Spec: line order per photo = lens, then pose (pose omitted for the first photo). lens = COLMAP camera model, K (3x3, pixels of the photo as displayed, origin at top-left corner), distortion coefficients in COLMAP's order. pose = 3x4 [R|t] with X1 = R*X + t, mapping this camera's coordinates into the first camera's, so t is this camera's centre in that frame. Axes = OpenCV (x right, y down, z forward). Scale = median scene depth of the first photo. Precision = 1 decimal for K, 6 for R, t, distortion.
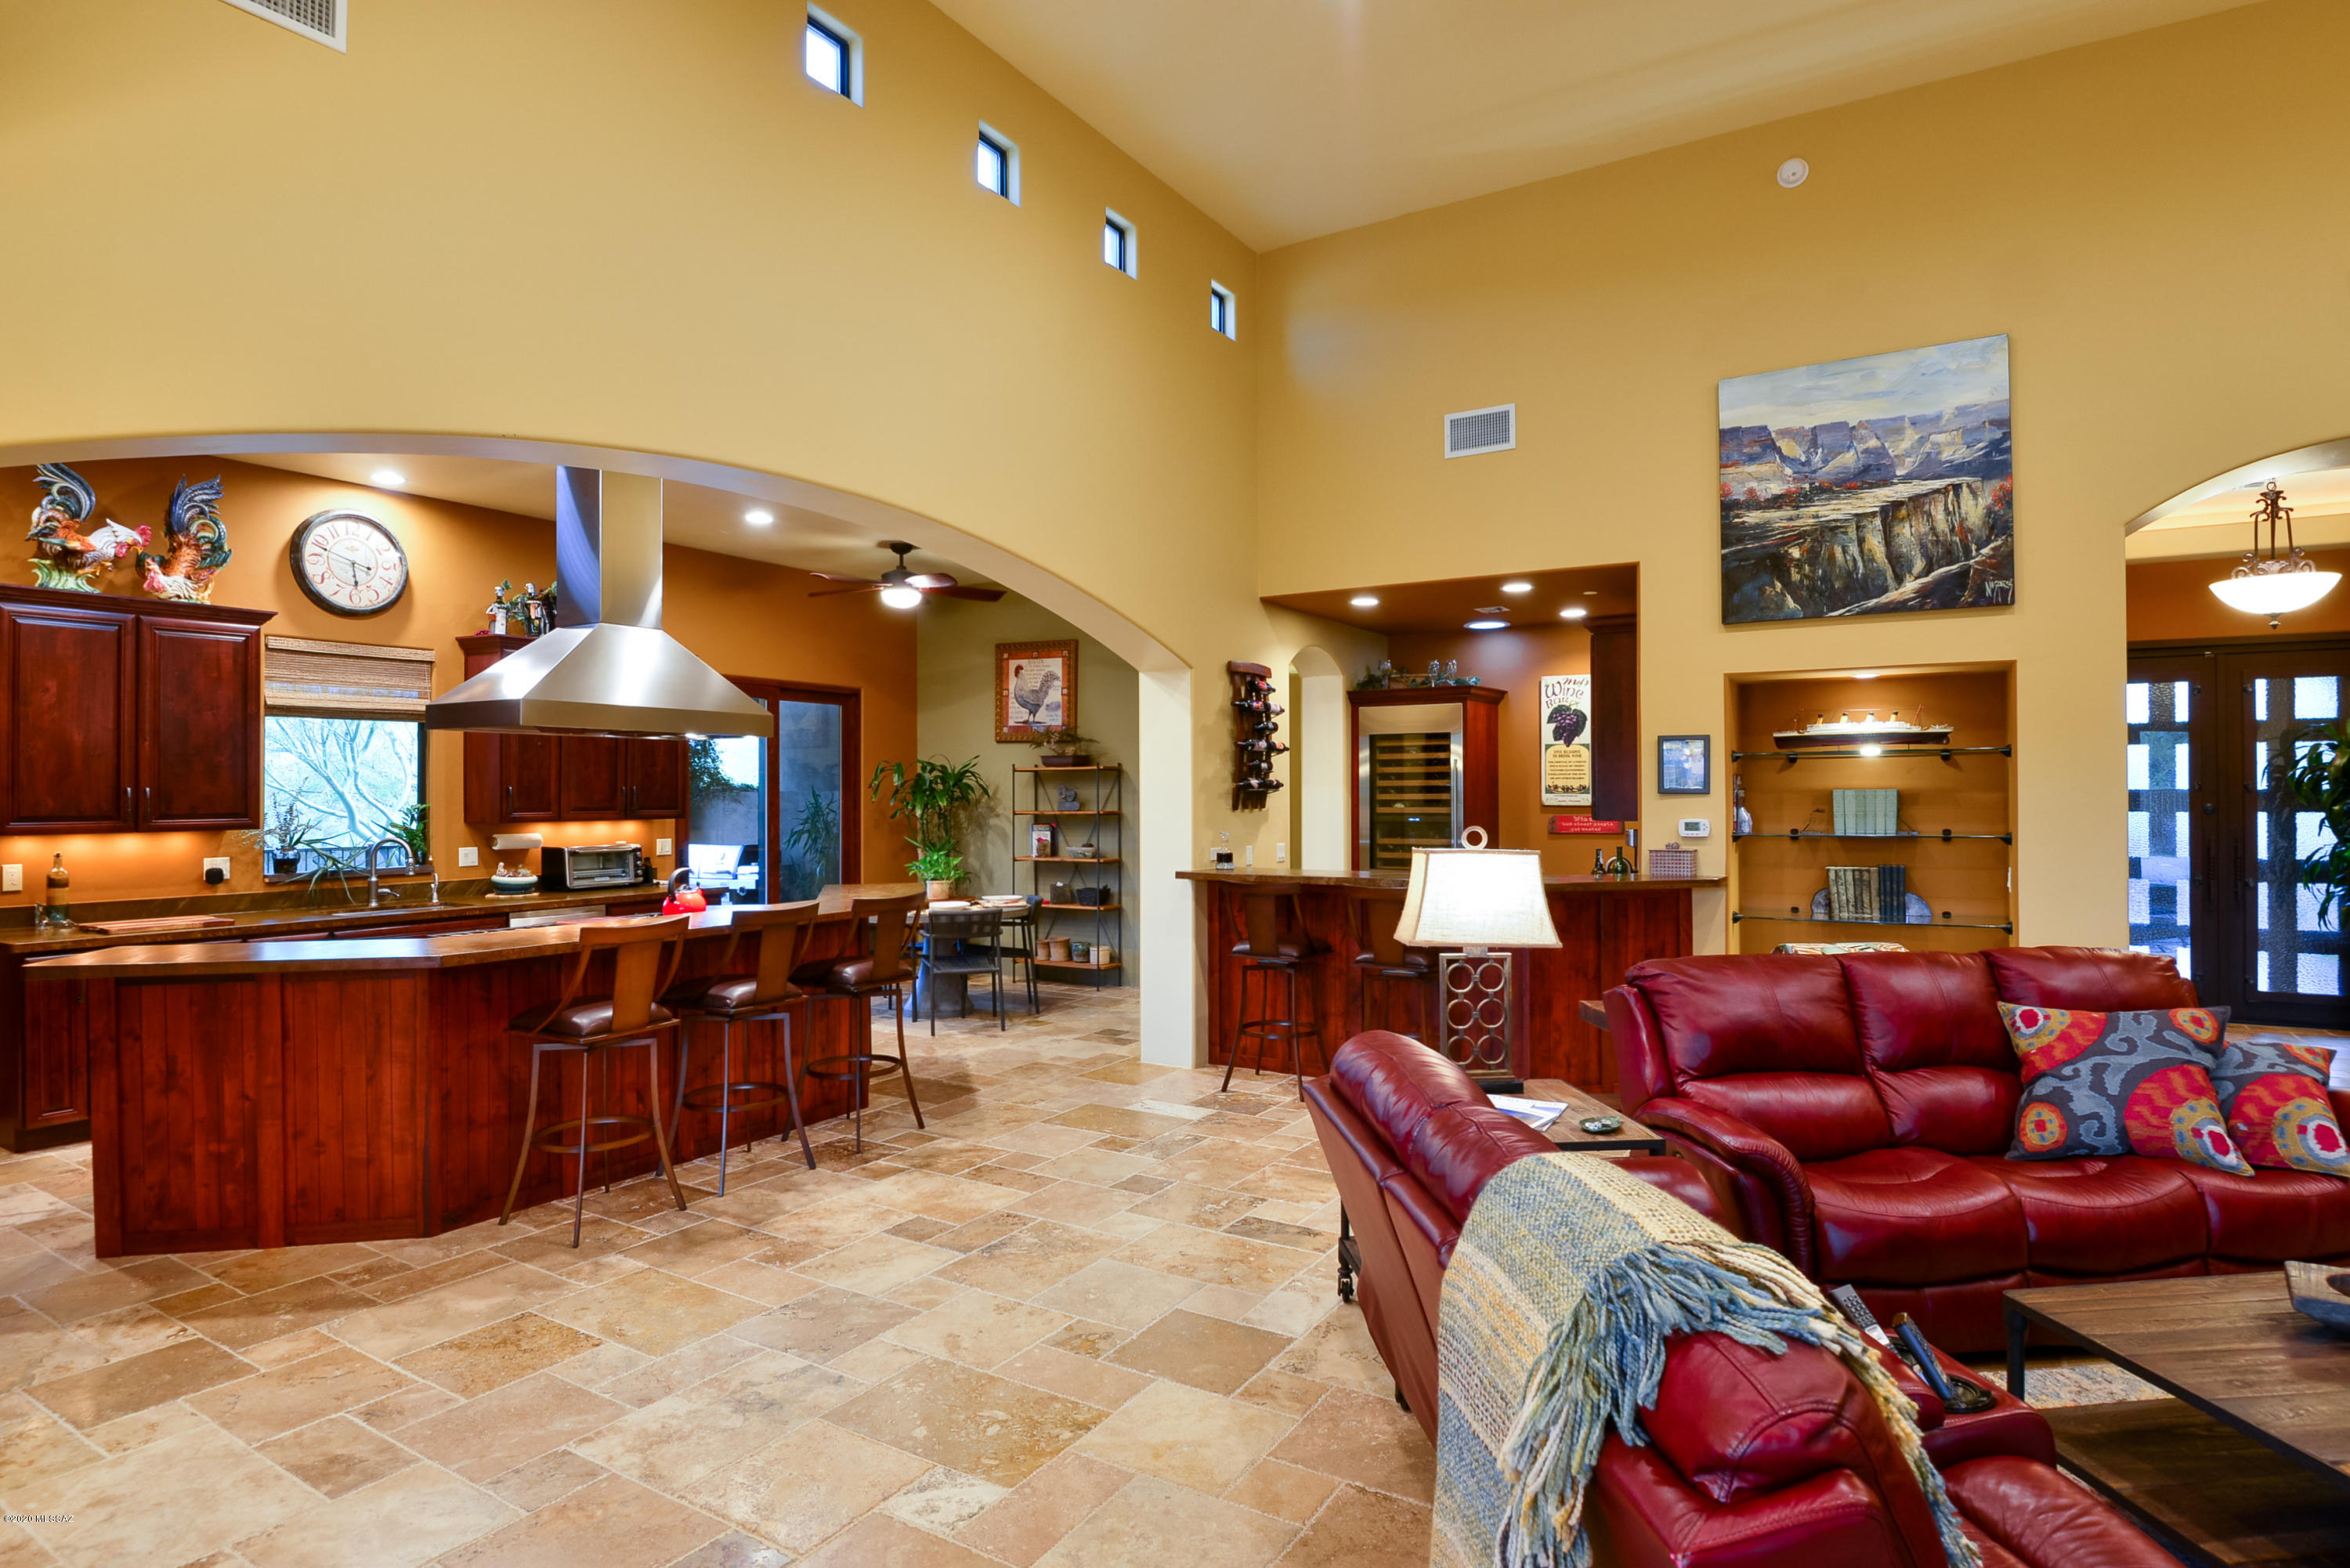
lens RADIAL K [[1228.9, 0, 1183.1], [0, 1228.9, 786.5], [0, 0, 1]] dist [-0.015553, -0.007217]
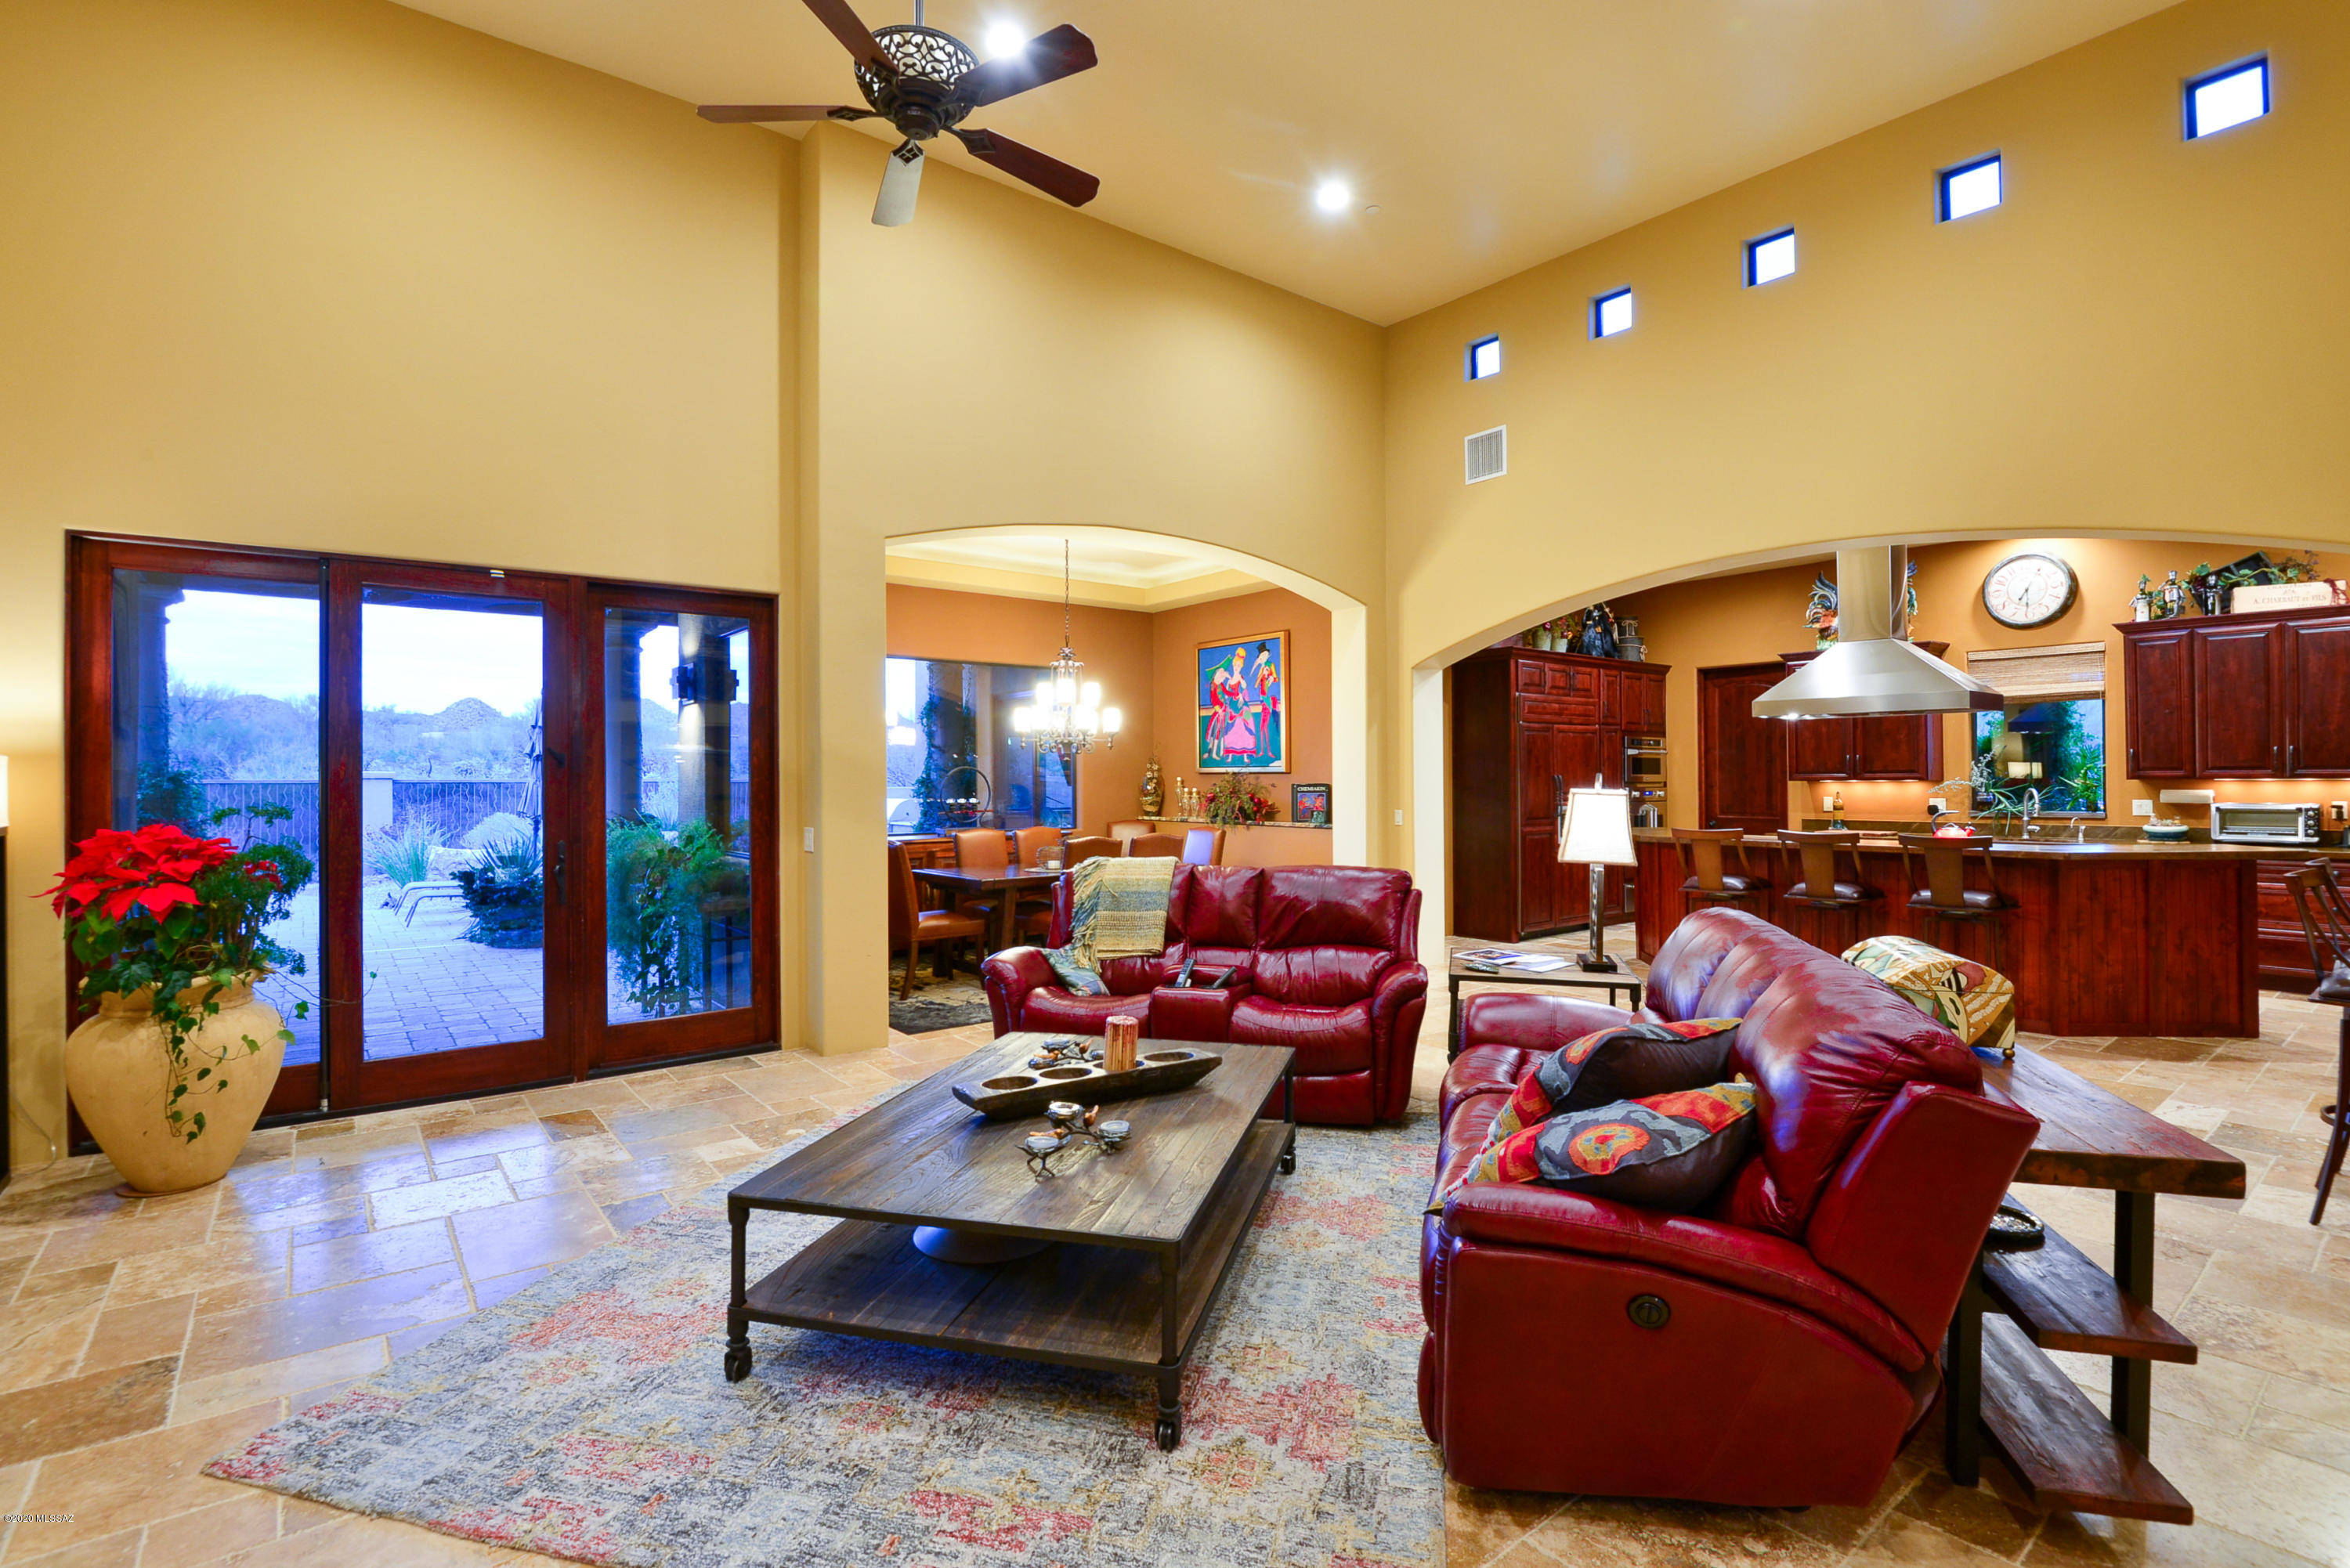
lens RADIAL K [[1098.2, 0, 1174.4], [0, 1098.2, 768.4], [0, 0, 1]] dist [-0.010326, -0.007933]
pose [[-0.343104, -0.002050, -0.939295, 0.915389], [0.011876, 0.999908, -0.006520, 0.017599], [0.939222, -0.013392, -0.343048, 0.582385]]
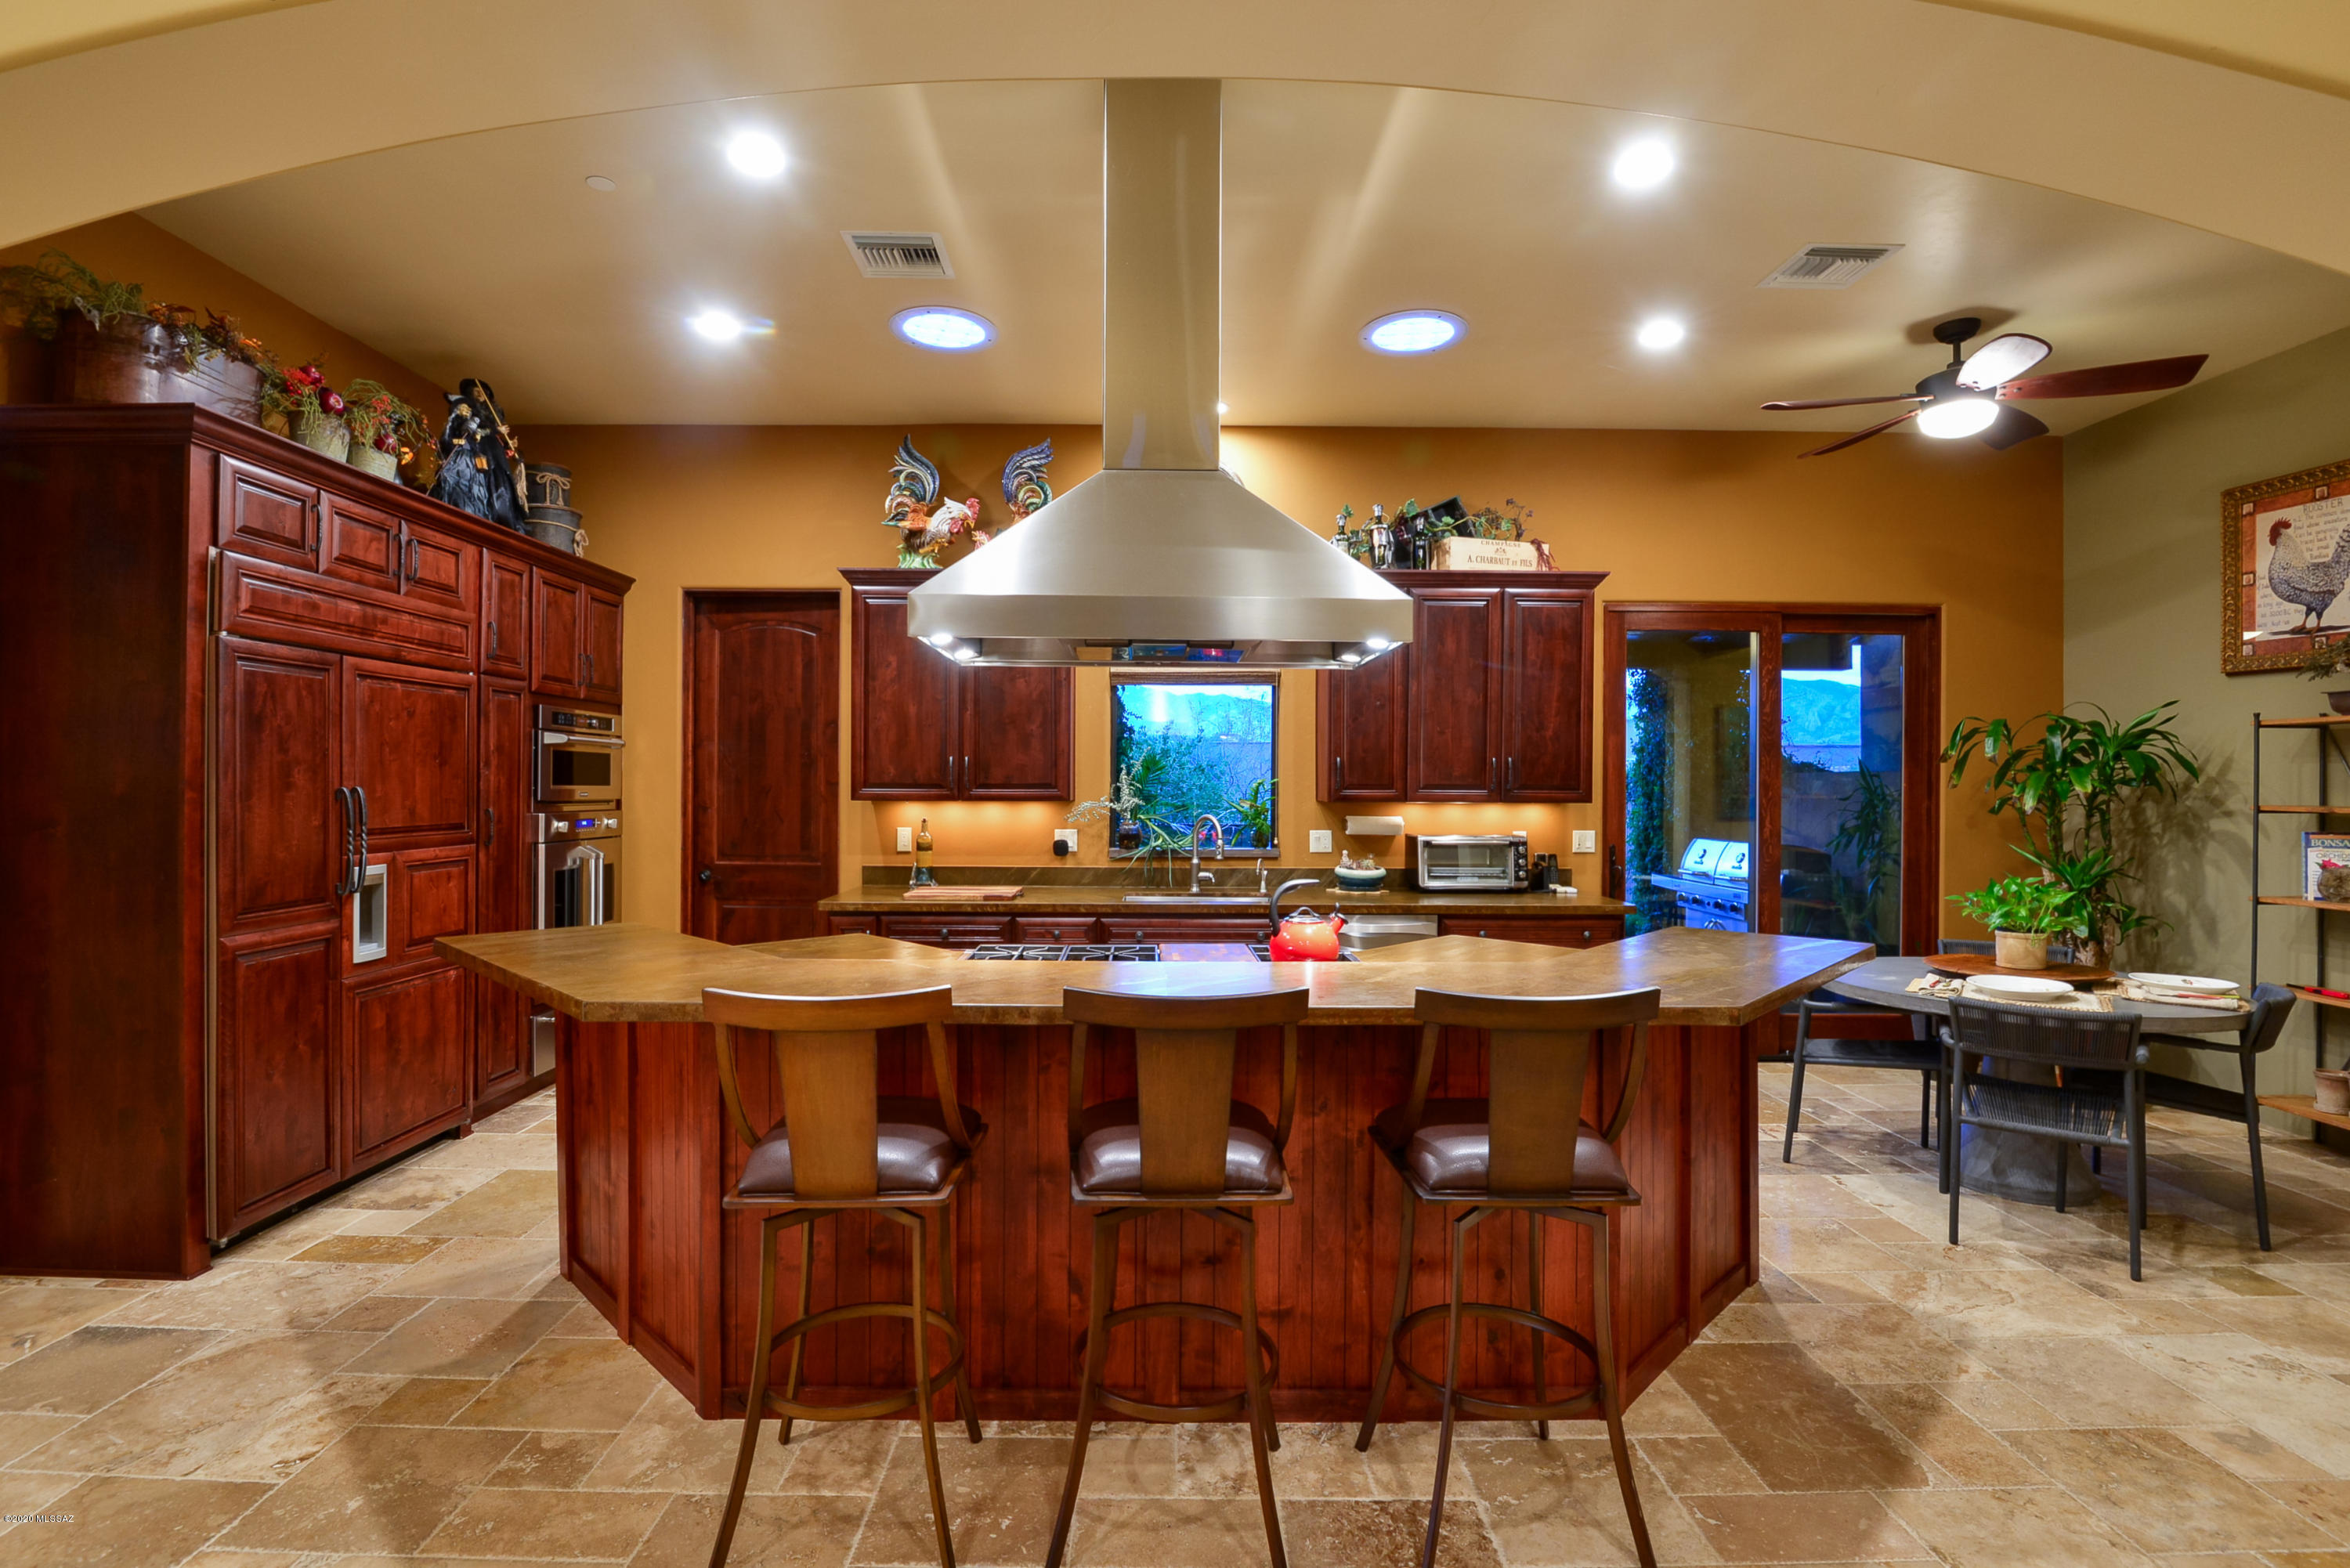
lens RADIAL K [[1098.2, 0, 1158.8], [0, 1098.2, 779.8], [0, 0, 1]] dist [-0.010326, -0.007933]
pose [[0.525014, 0.003434, -0.851087, 0.004250], [-0.004038, 0.999991, 0.001544, 0.017254], [0.851084, 0.002625, 0.525023, 0.622681]]
